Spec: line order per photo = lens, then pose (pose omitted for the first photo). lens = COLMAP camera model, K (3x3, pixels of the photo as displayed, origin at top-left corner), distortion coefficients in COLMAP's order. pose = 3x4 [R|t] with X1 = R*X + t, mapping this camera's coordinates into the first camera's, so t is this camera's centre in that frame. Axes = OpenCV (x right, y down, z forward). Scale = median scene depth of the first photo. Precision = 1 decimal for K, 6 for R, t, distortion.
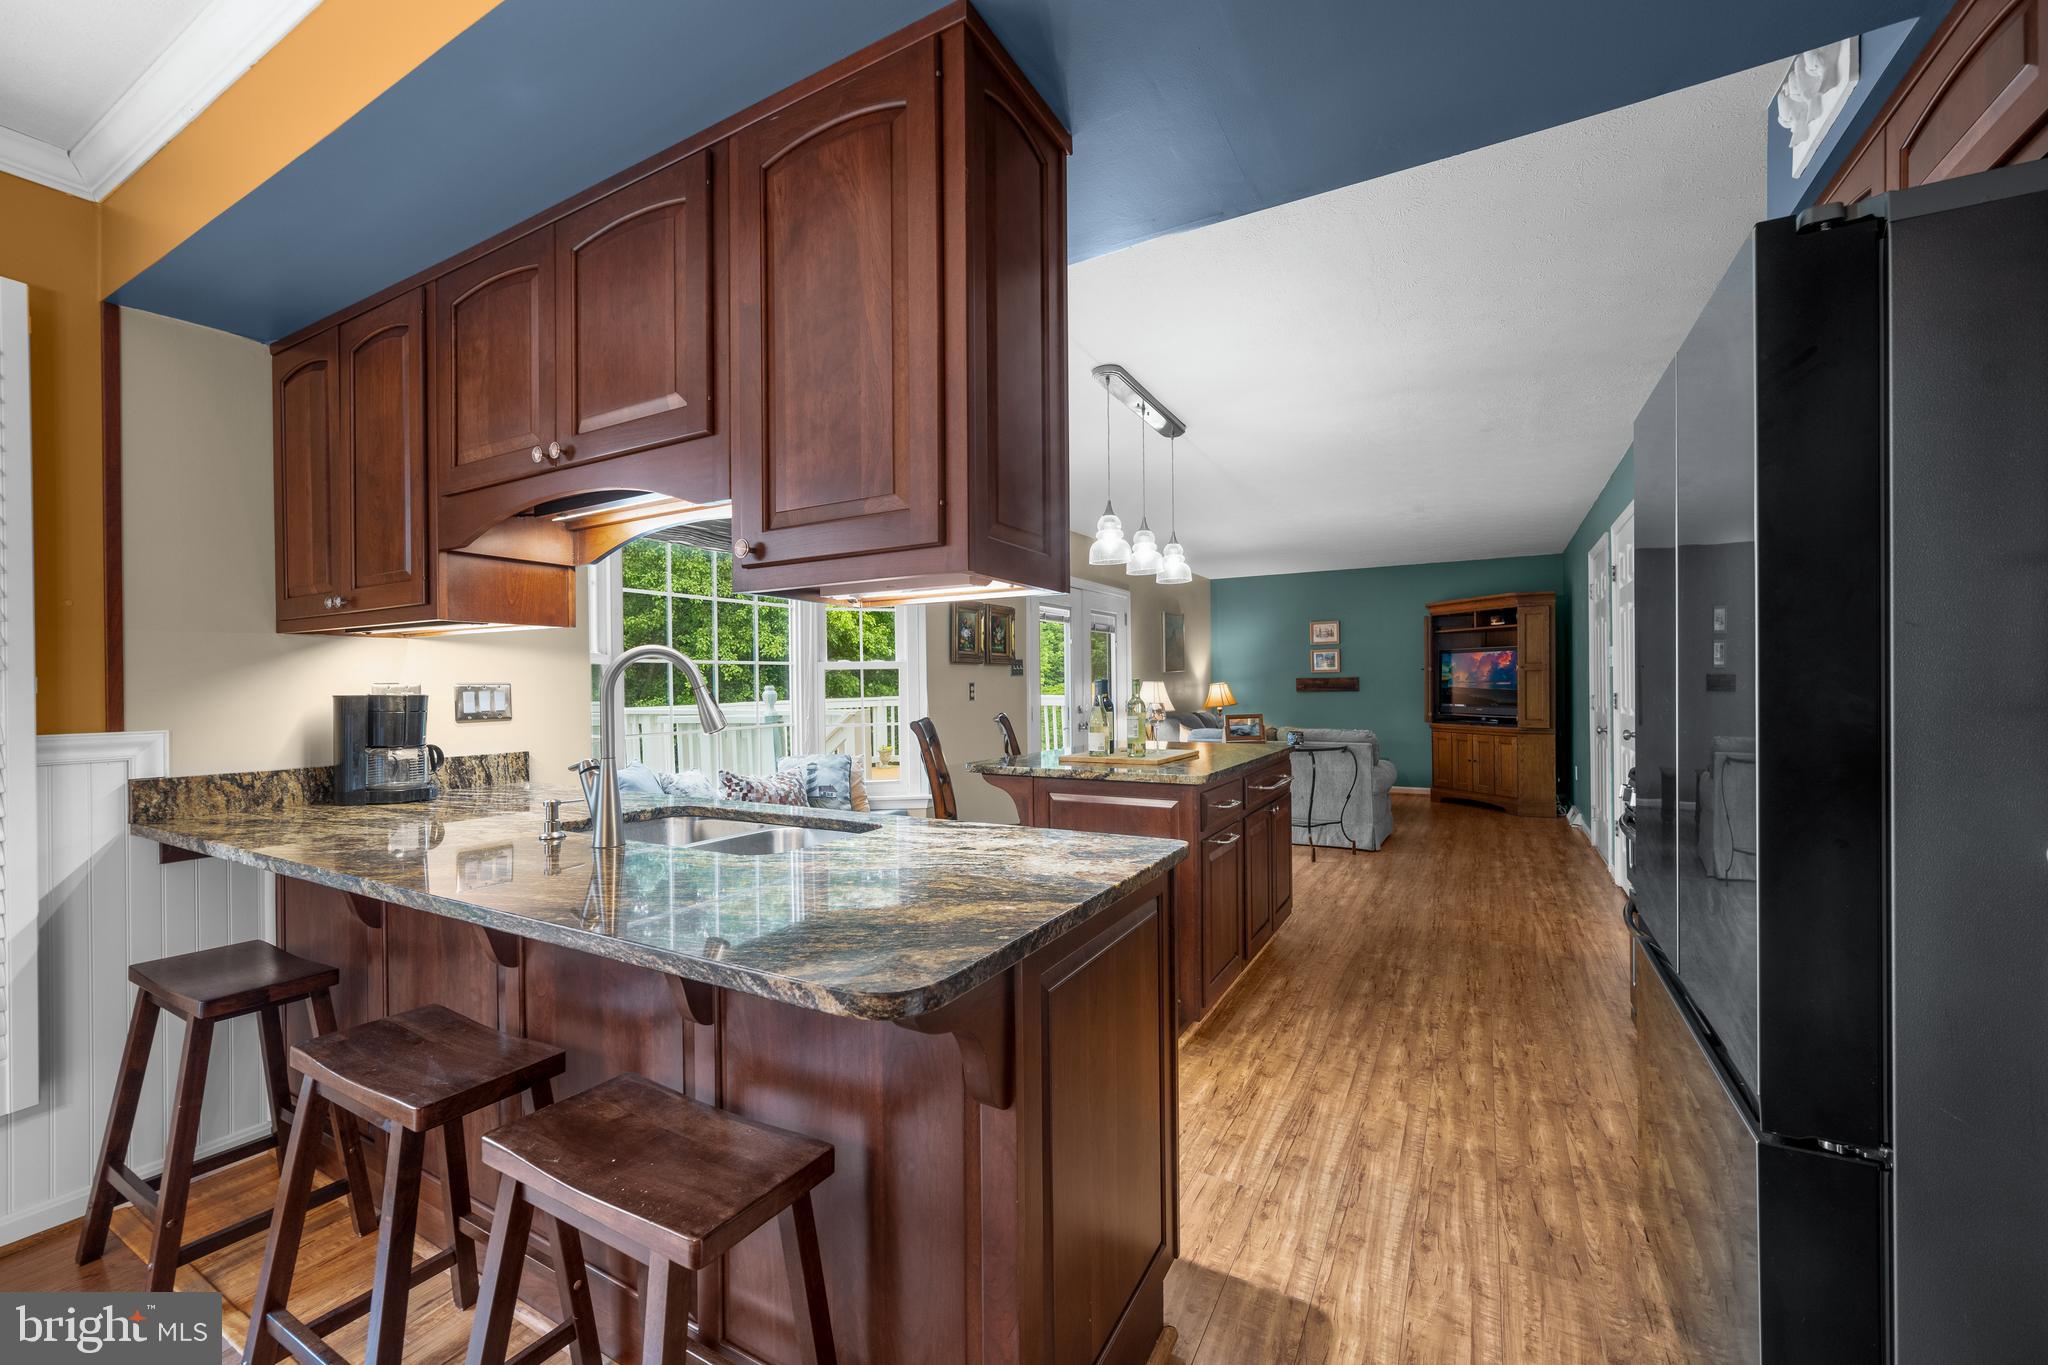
lens RADIAL K [[812.8, 0, 1018.1], [0, 812.8, 685.2], [0, 0, 1]] dist [-0.000915, 0.000737]
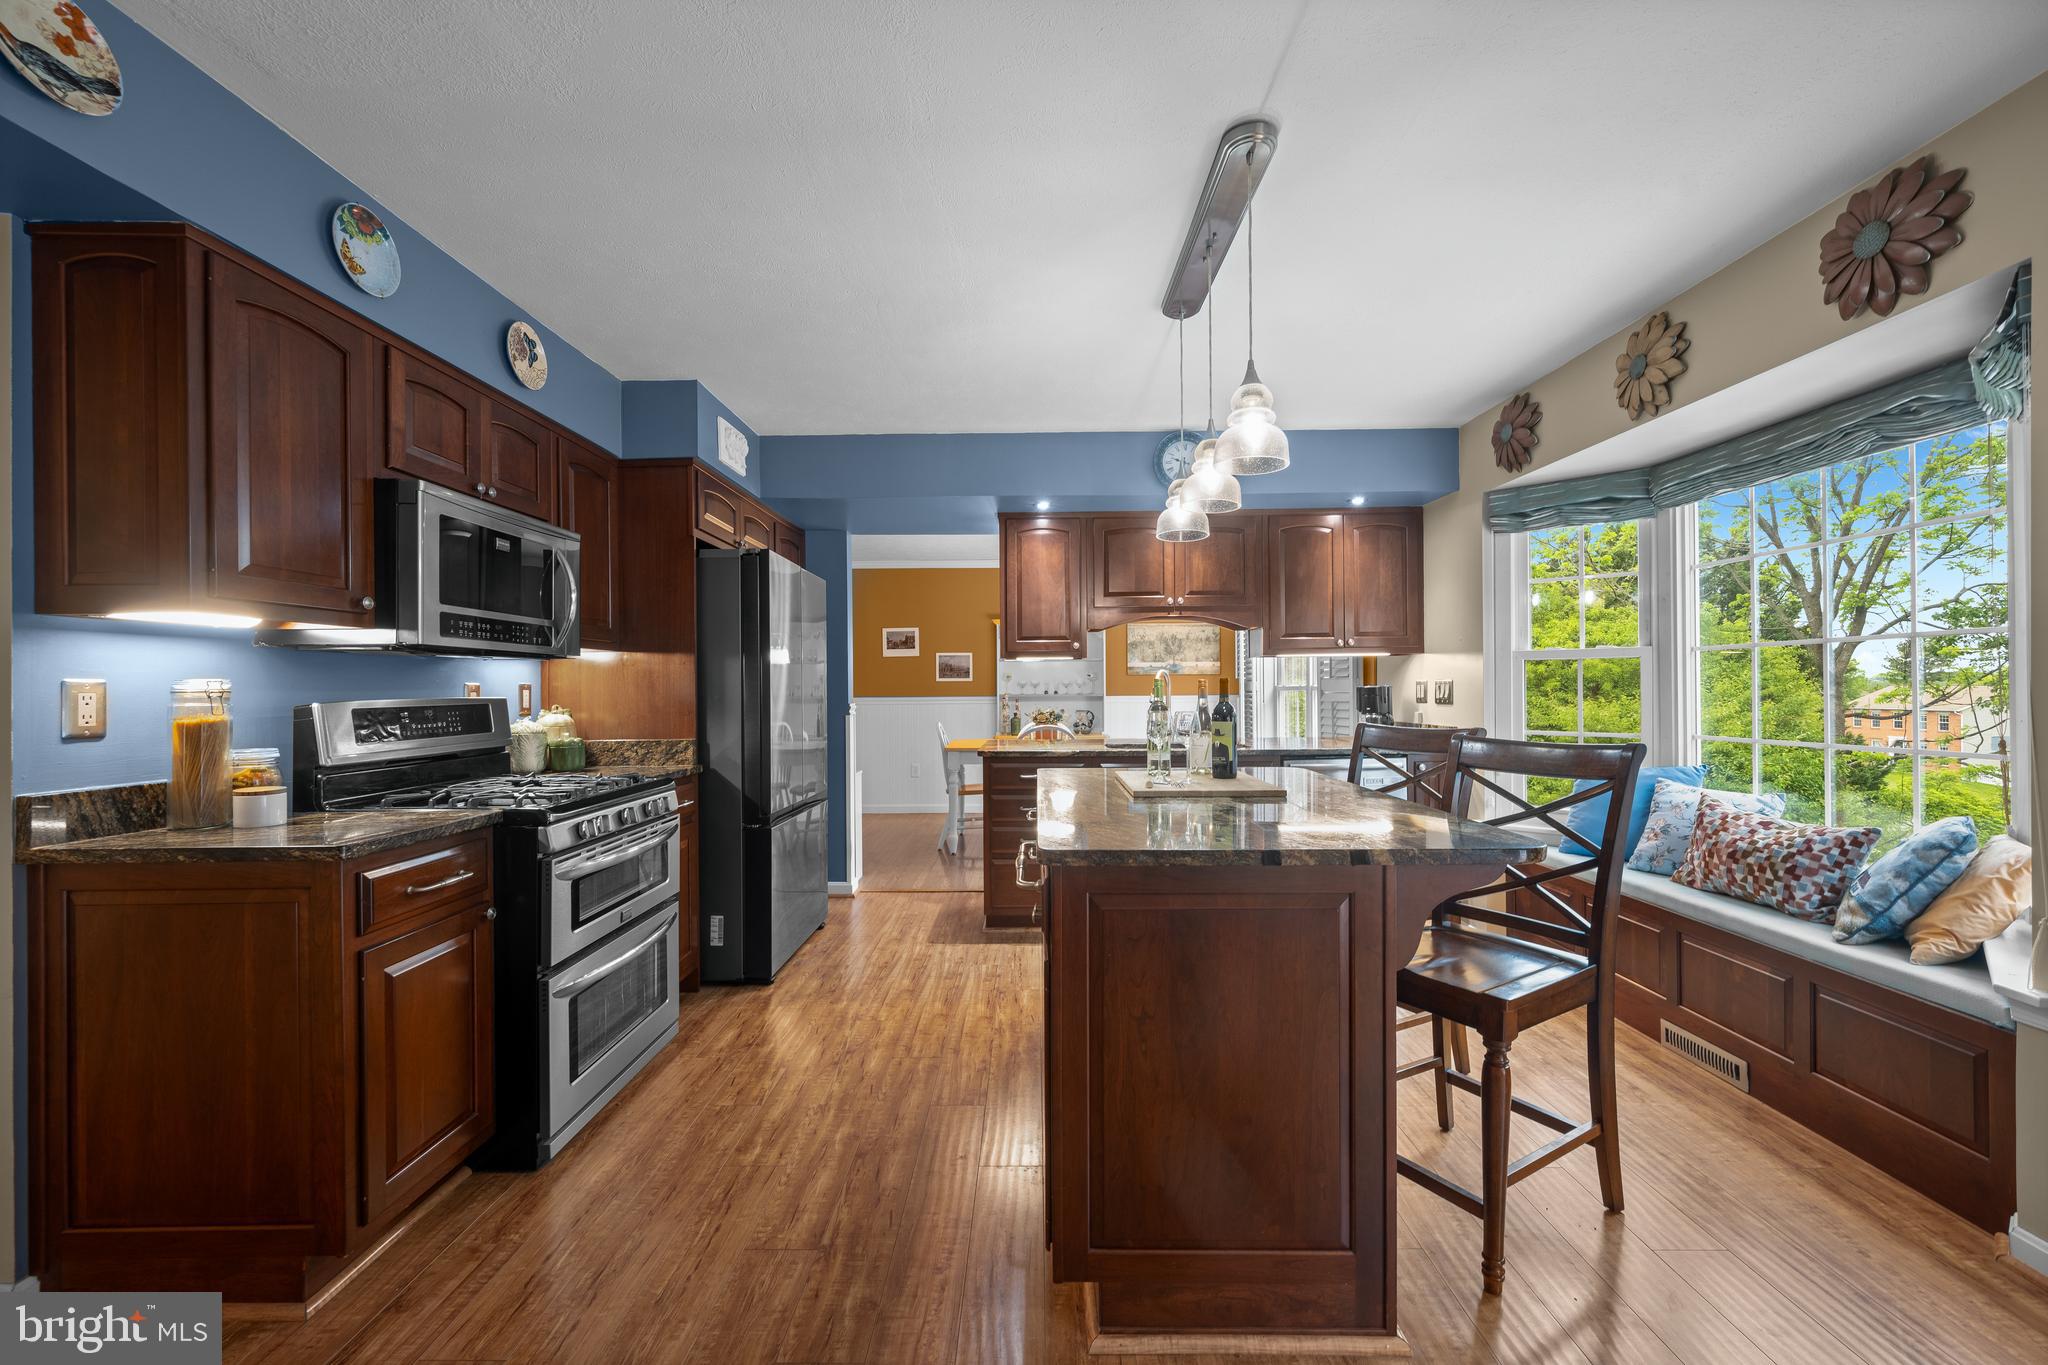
lens RADIAL K [[812.8, 0, 1030.6], [0, 812.8, 687.1], [0, 0, 1]] dist [-0.000915, 0.000737]
pose [[-0.869588, 0.014732, -0.493557, 0.973142], [0.015692, 0.999874, 0.002197, -0.004605], [0.493528, -0.005834, -0.869710, 2.436243]]
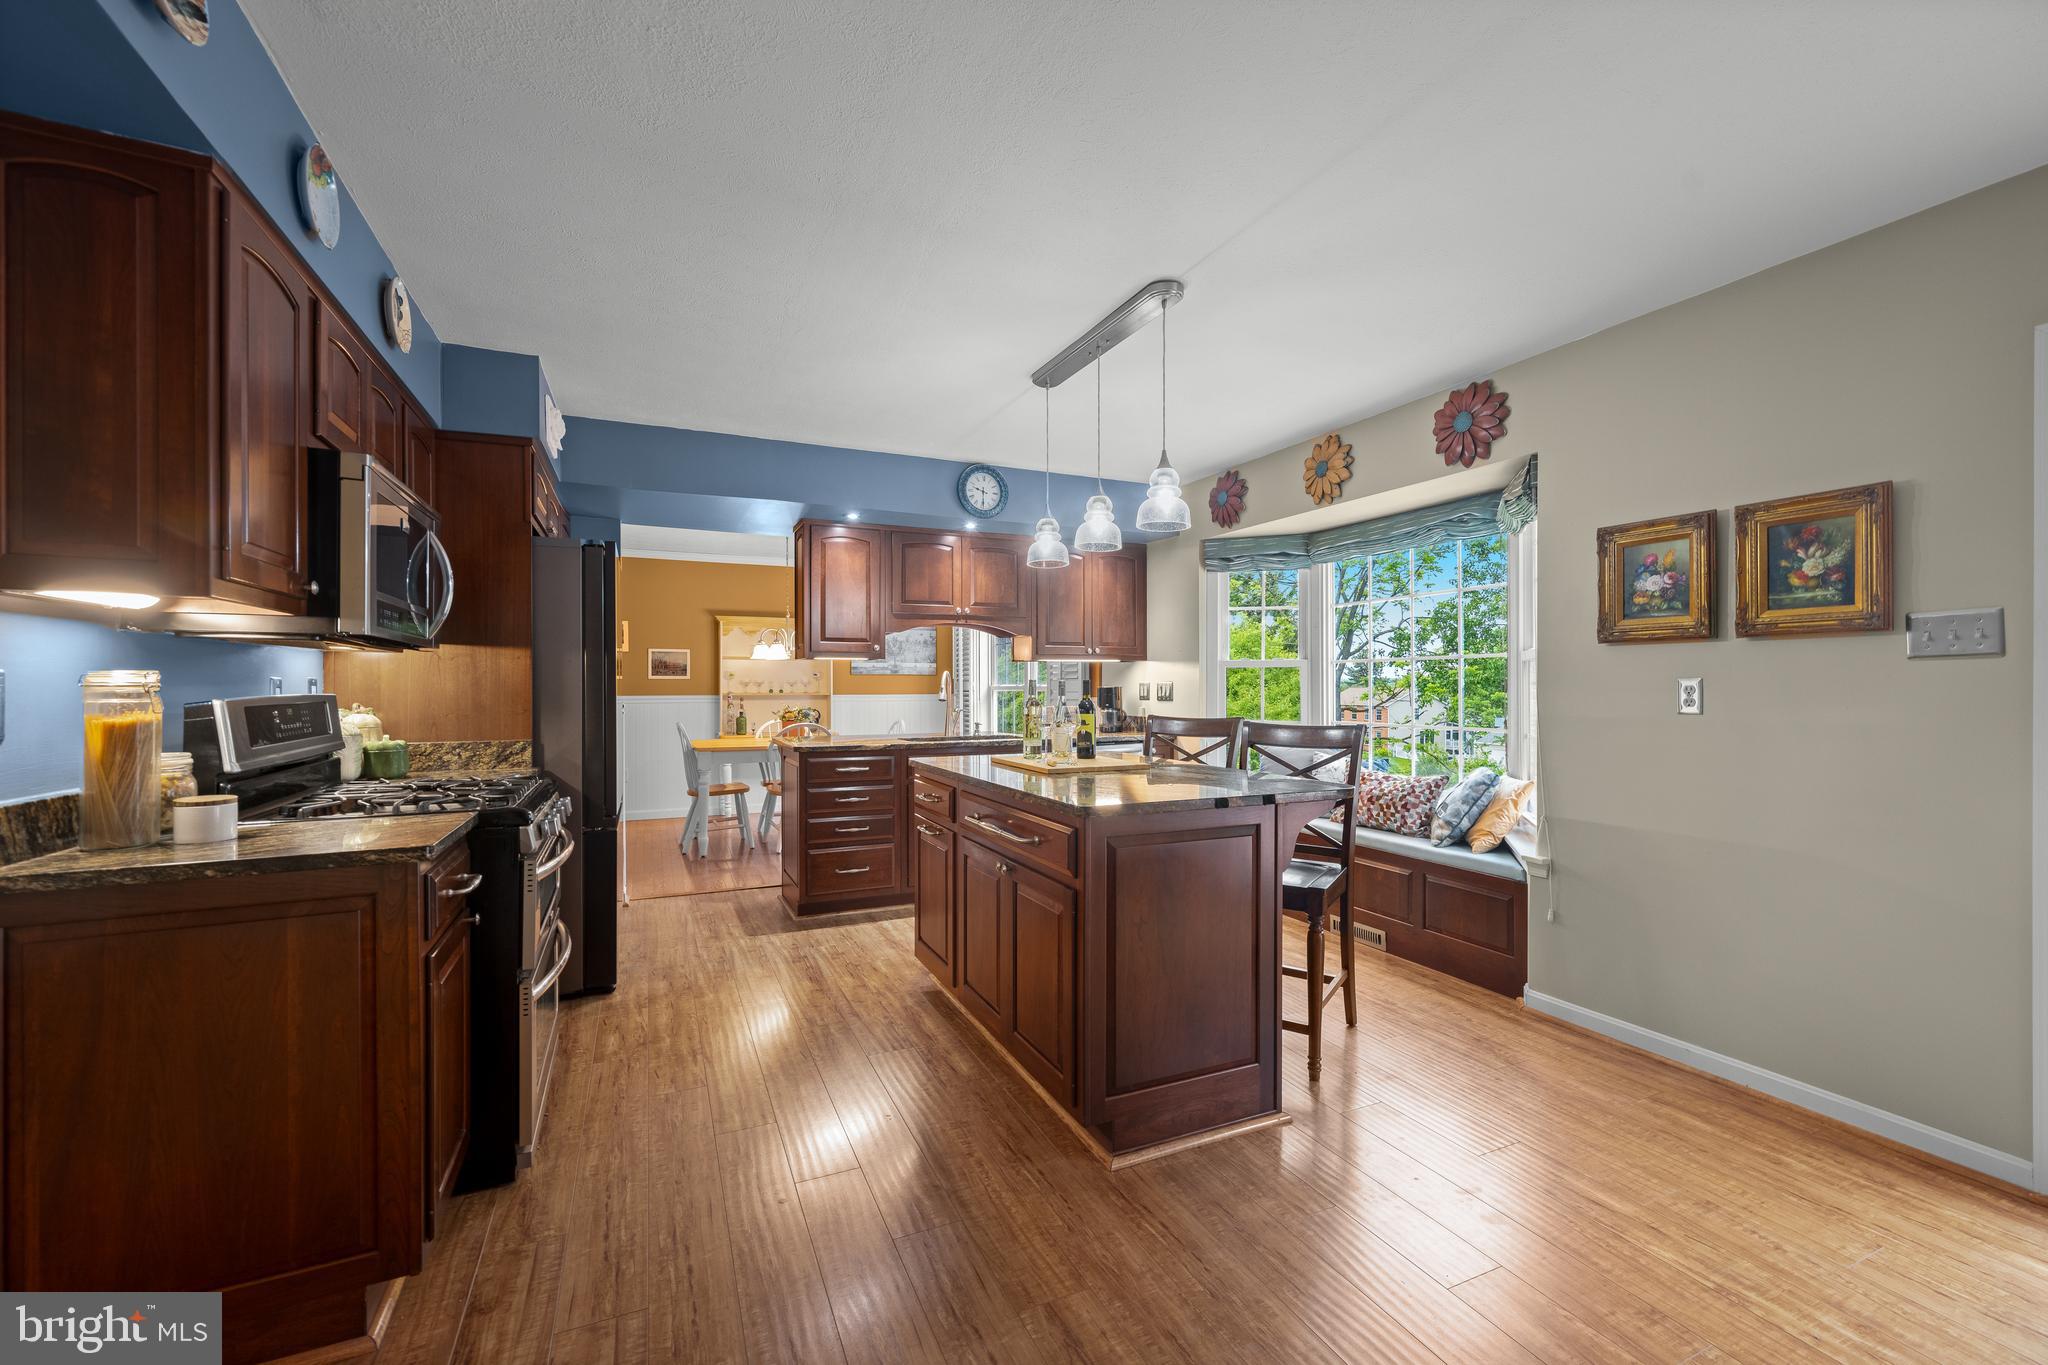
lens RADIAL K [[812.8, 0, 1020.9], [0, 812.8, 684.9], [0, 0, 1]] dist [-0.000915, 0.000737]
pose [[-0.583787, 0.009060, -0.811856, 1.423543], [0.008195, 0.999953, 0.005266, -0.009704], [0.811866, -0.003579, -0.583833, 2.327425]]
